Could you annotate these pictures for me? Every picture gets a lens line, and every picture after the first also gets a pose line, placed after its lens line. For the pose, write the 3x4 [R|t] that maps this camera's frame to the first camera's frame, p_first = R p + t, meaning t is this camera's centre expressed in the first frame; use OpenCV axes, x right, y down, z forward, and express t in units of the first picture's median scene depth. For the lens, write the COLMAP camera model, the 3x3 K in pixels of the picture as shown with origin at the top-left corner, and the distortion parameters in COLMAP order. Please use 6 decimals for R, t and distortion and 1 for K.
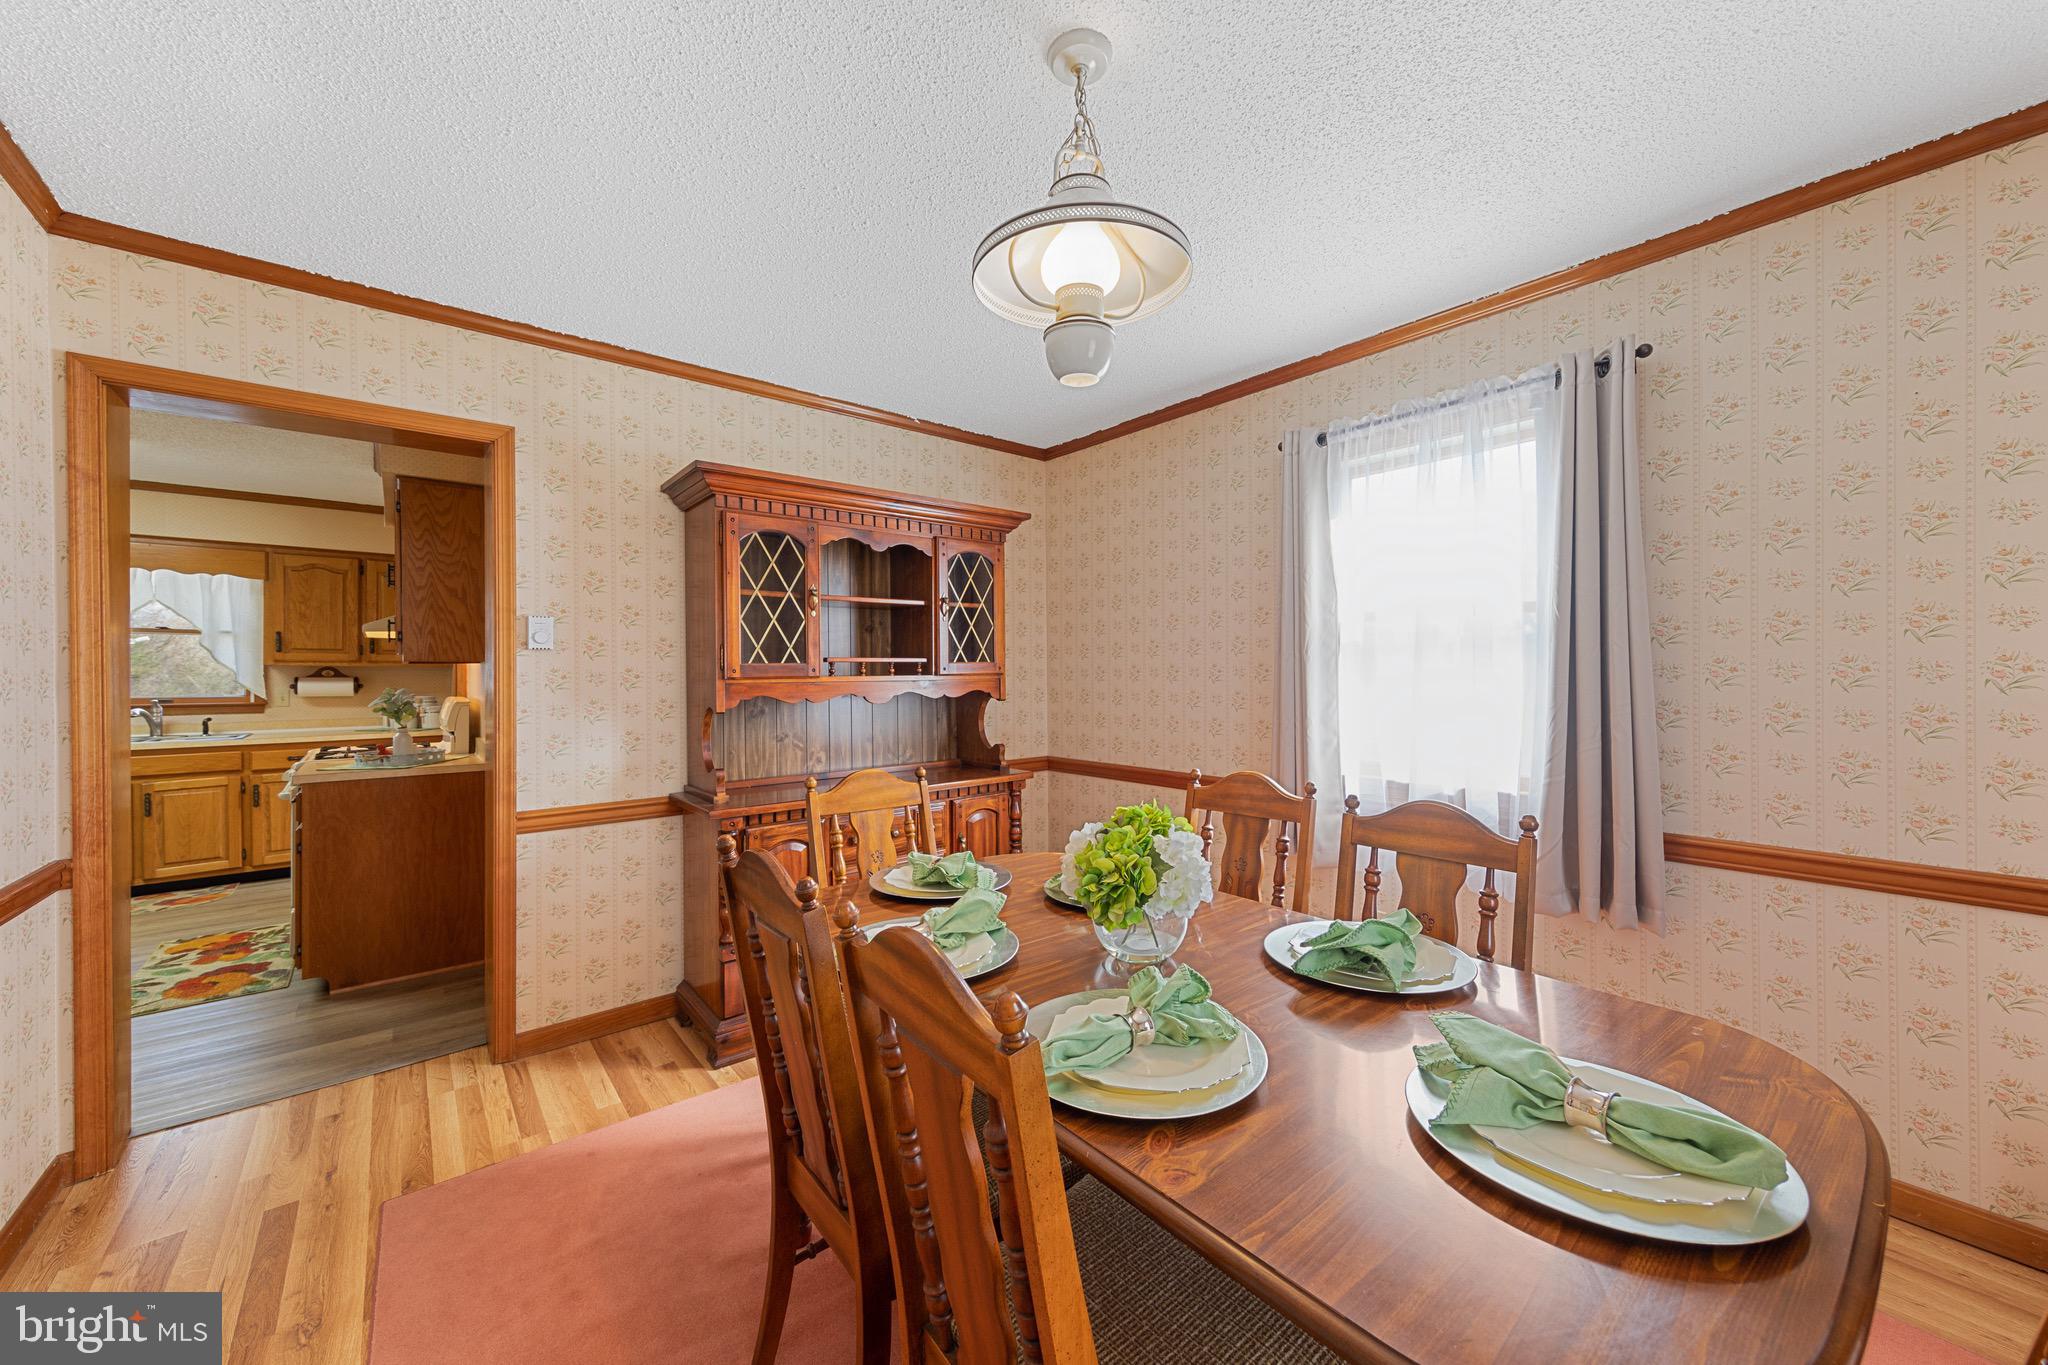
lens RADIAL K [[772.9, 0, 1030.7], [0, 772.9, 673.2], [0, 0, 1]] dist [-0.000285, -0.000166]
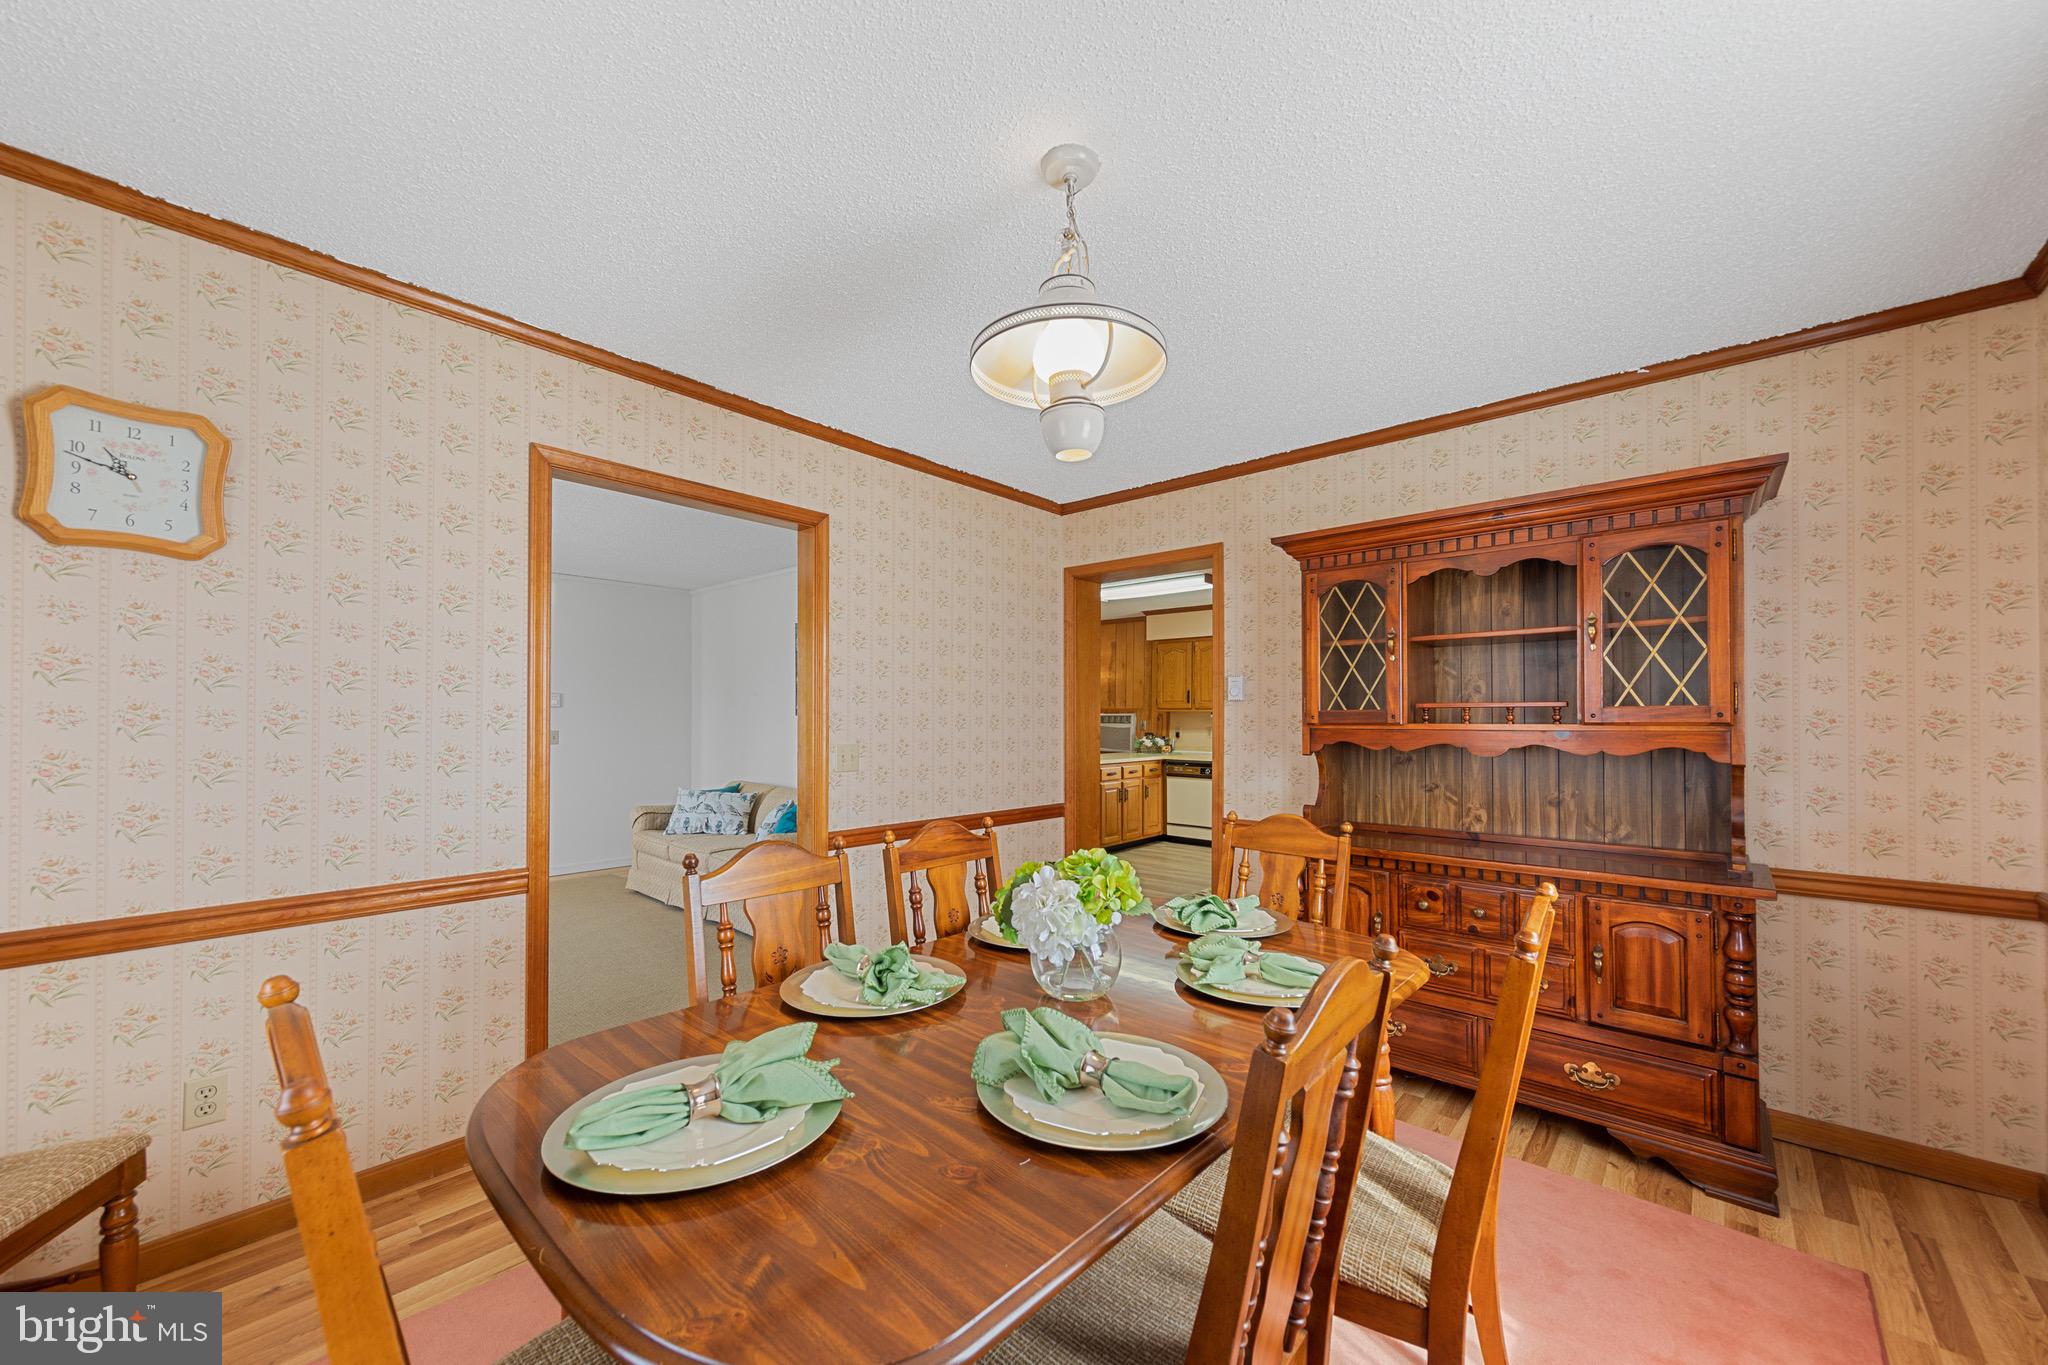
lens RADIAL K [[760.3, 0, 1014.3], [0, 760.3, 717.5], [0, 0, 1]] dist [0.000114, 0.000050]
pose [[0.131667, 0.003925, -0.991286, 0.529962], [-0.005009, 0.999982, 0.003294, -0.003266], [0.991281, 0.004532, 0.131684, 0.367080]]
